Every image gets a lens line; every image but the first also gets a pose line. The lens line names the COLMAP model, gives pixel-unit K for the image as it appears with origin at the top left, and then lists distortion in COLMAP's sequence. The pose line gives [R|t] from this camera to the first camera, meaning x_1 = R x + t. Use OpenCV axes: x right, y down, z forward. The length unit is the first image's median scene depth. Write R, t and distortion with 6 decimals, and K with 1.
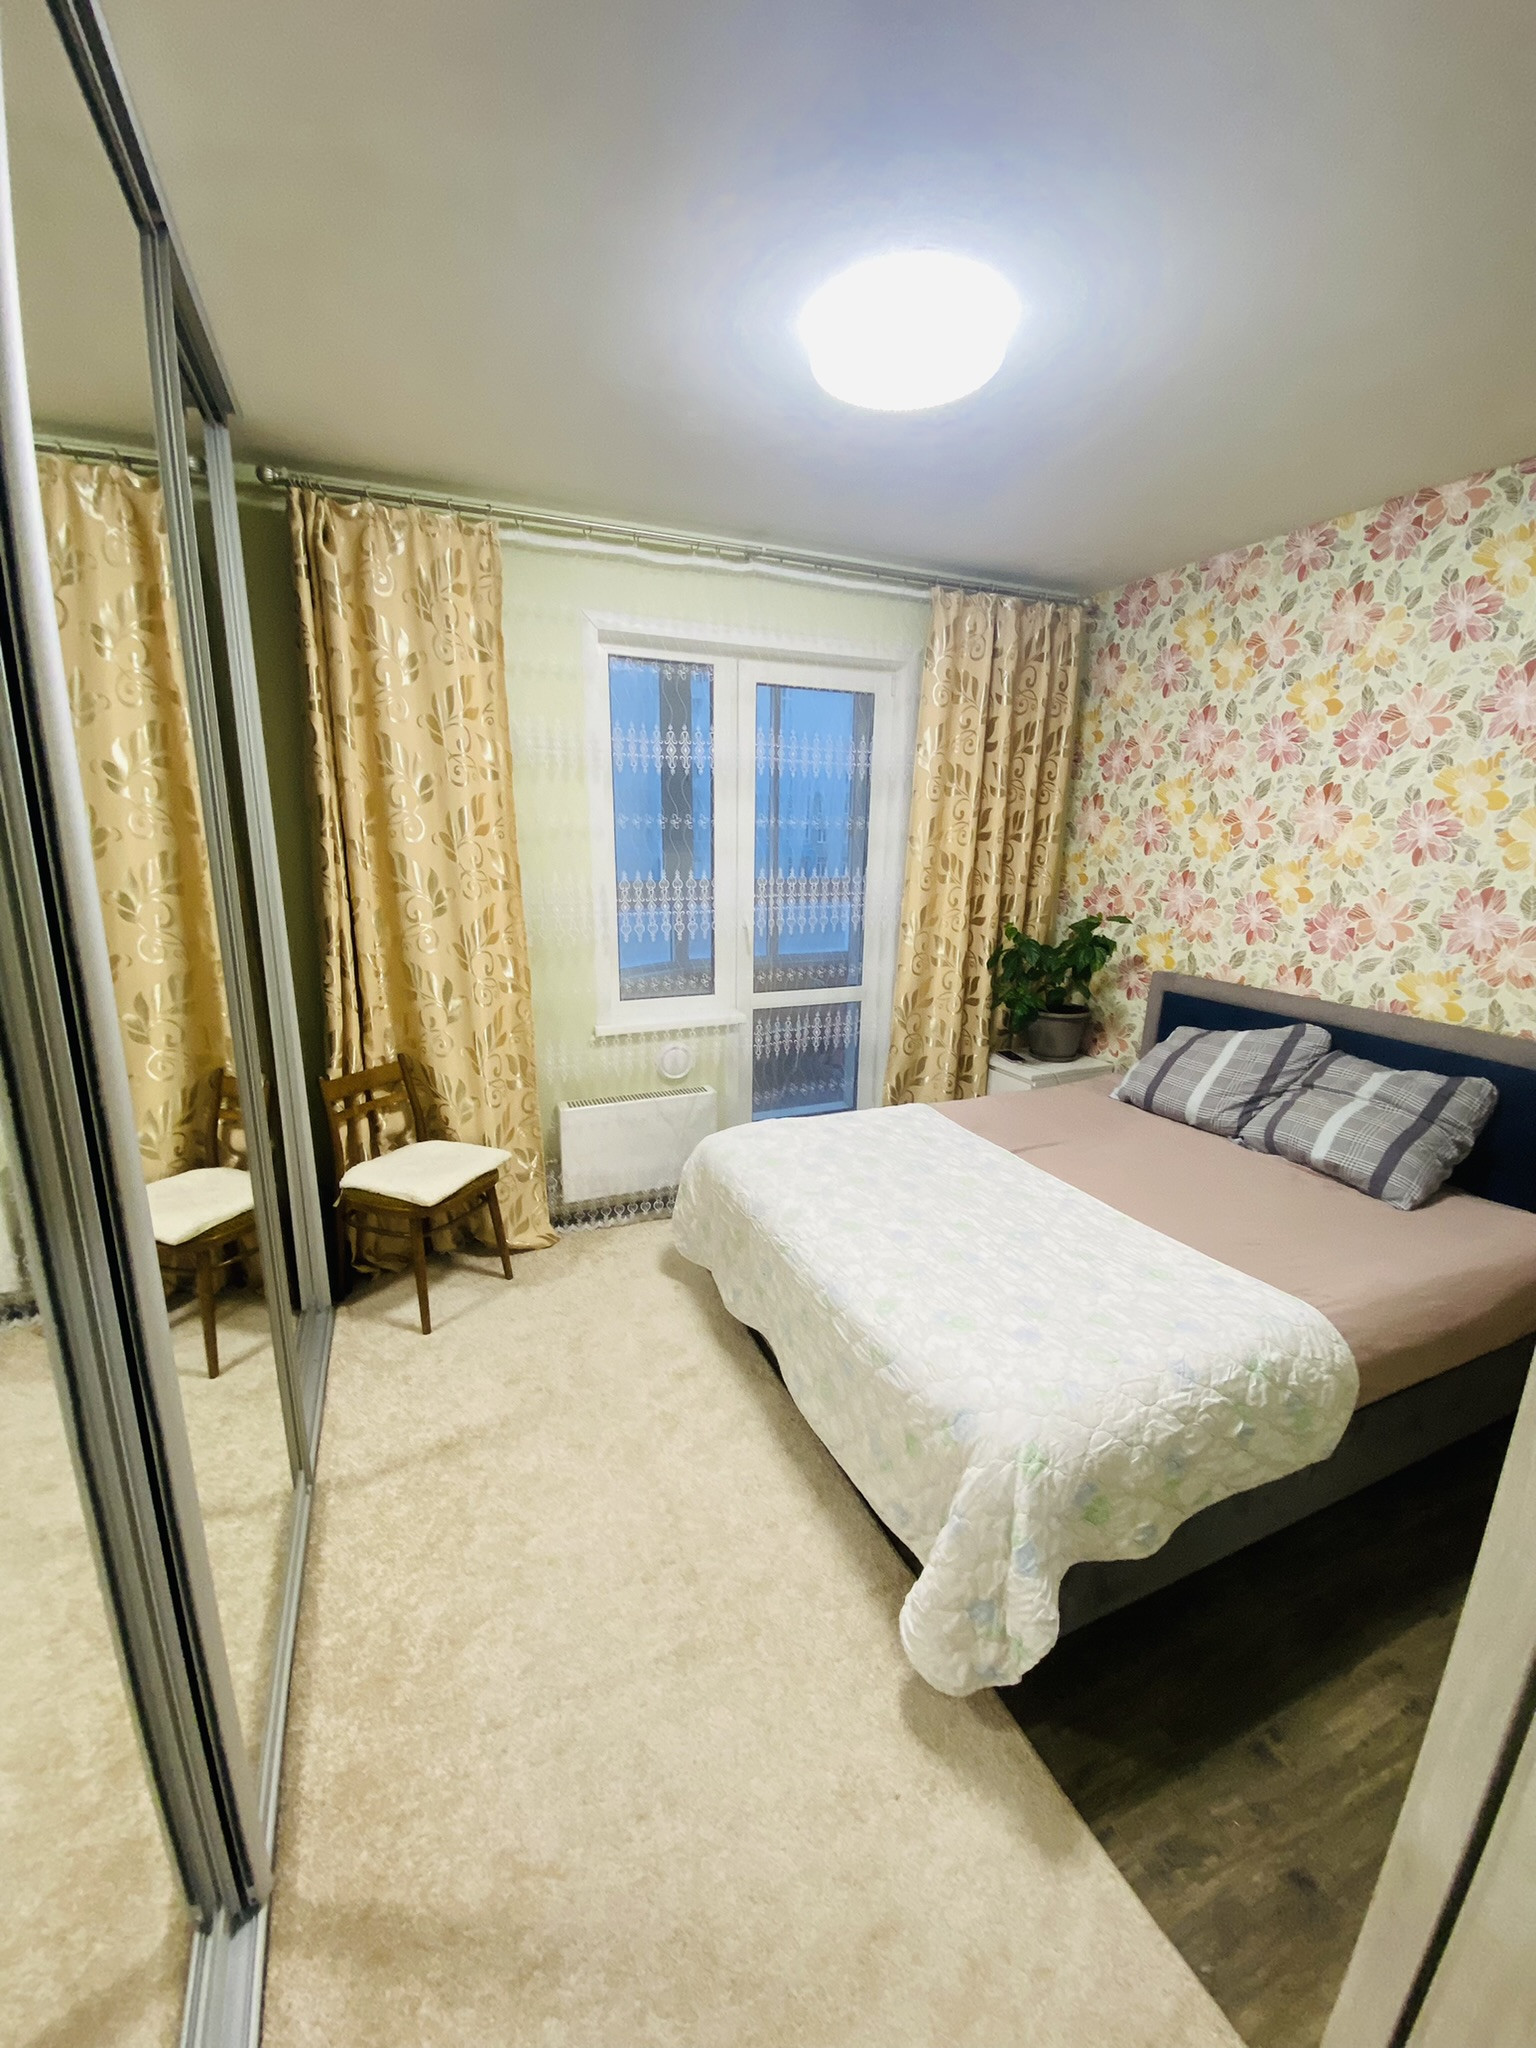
lens RADIAL K [[810.2, 0, 787.5], [0, 810.2, 1020.4], [0, 0, 1]] dist [-0.017777, -0.008307]
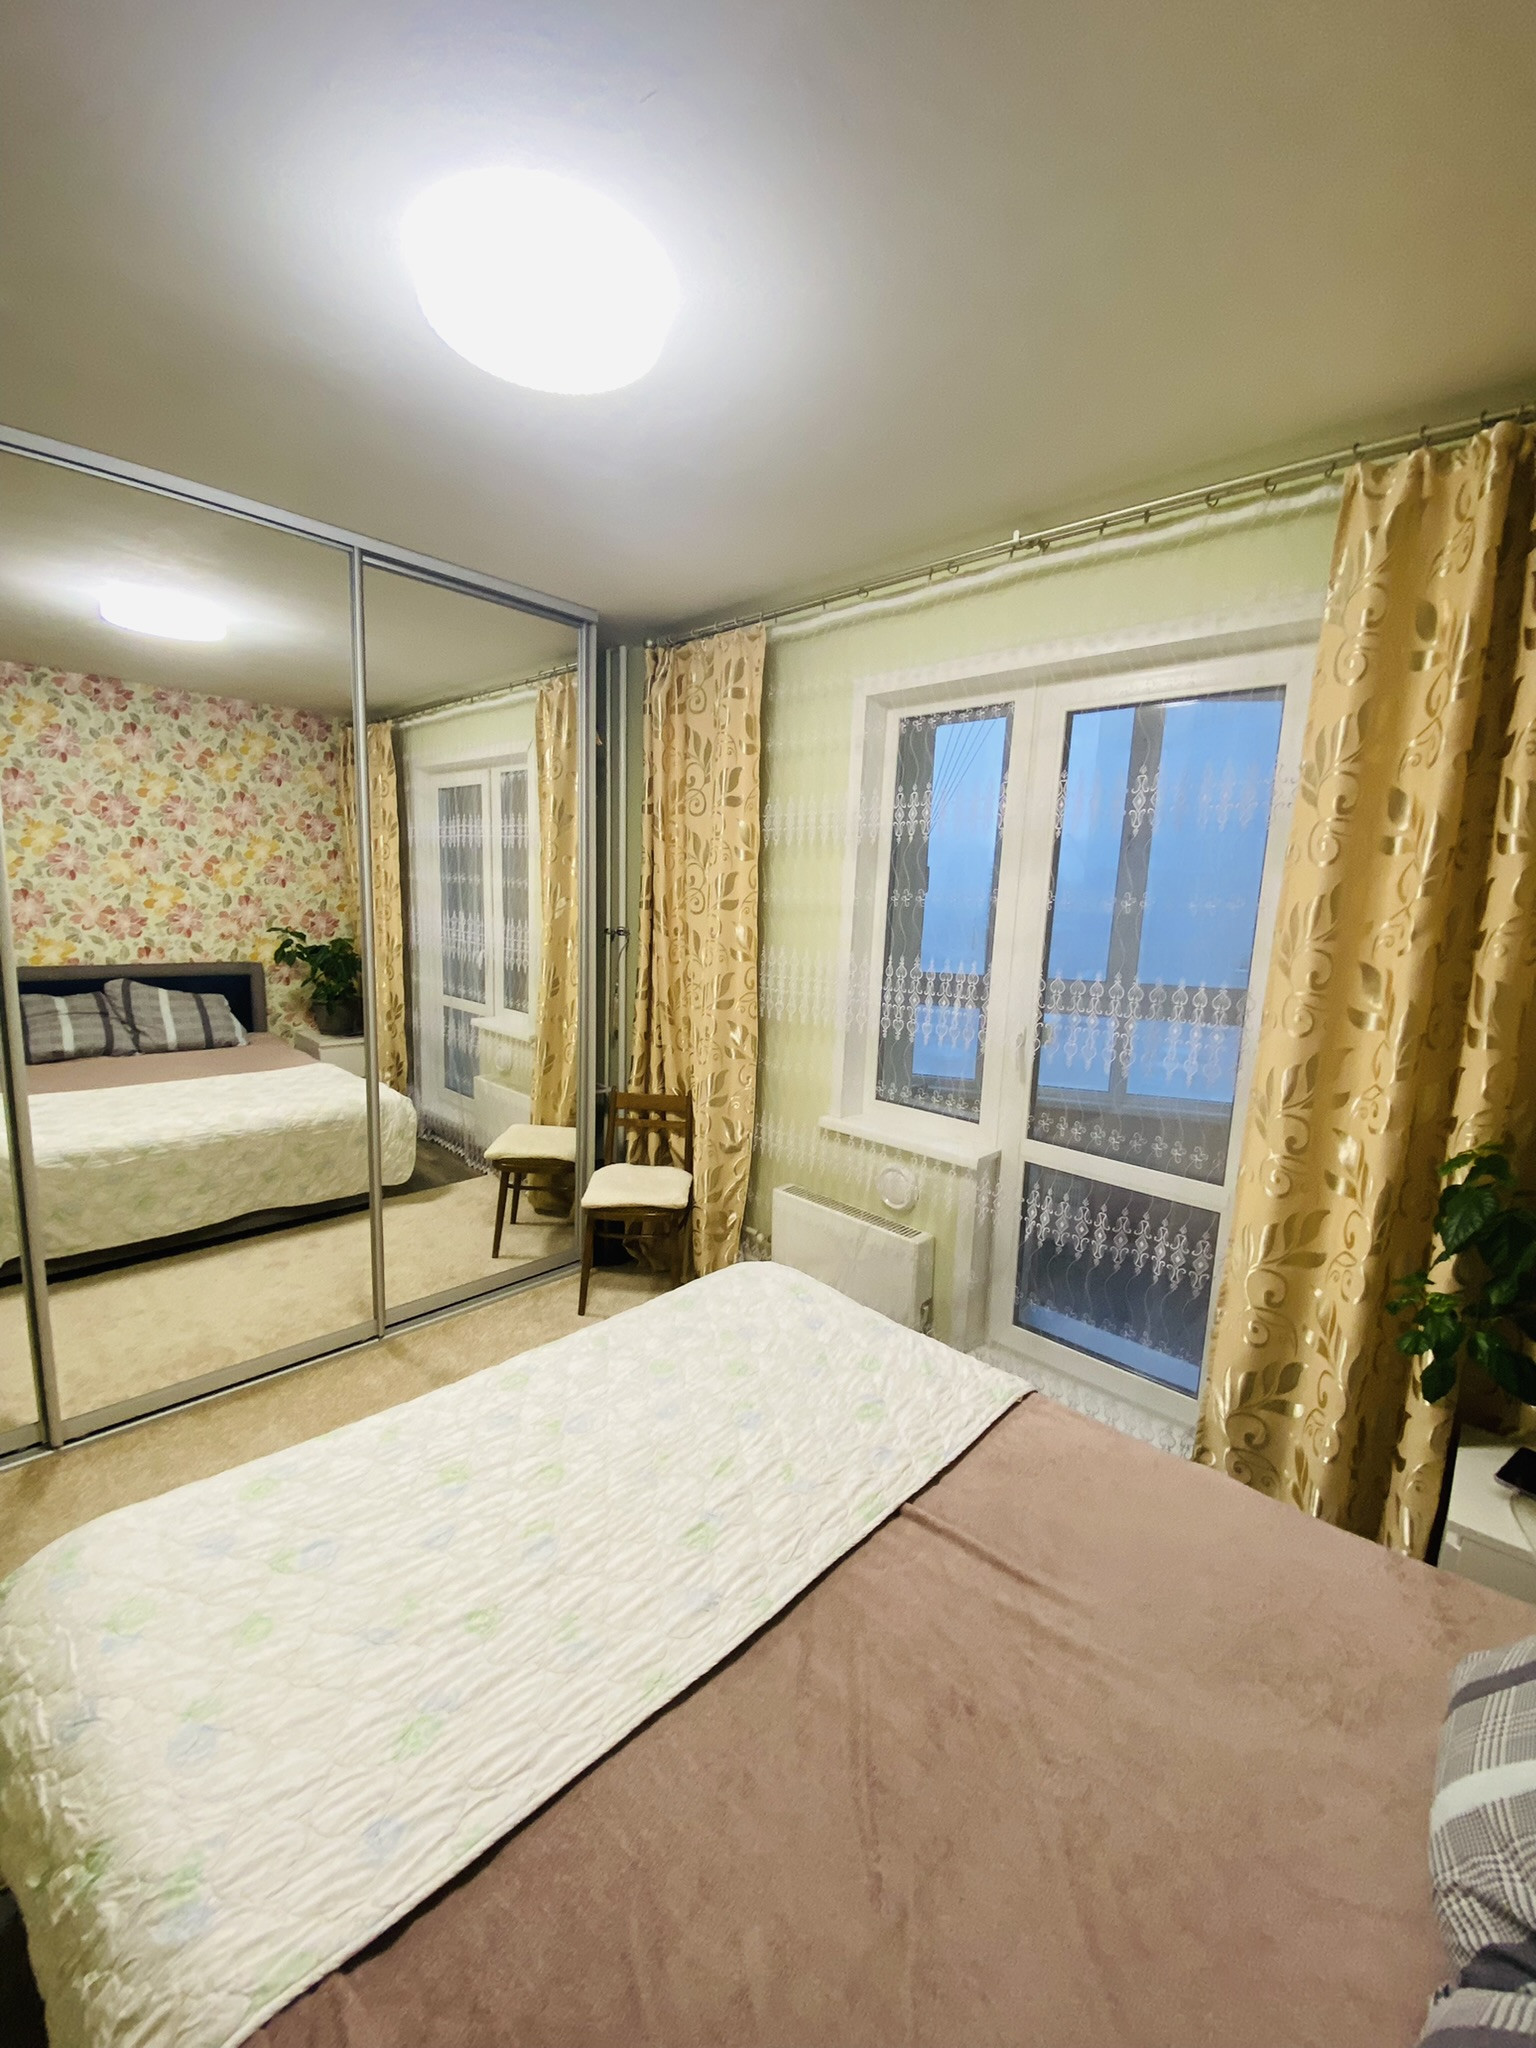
lens RADIAL K [[810.2, 0, 763.3], [0, 810.2, 1018.7], [0, 0, 1]] dist [-0.017777, -0.008307]
pose [[0.370246, 0.129253, -0.919898, 0.616868], [-0.252622, 0.966961, 0.034190, -0.123972], [0.893924, 0.219728, 0.390665, 0.608908]]
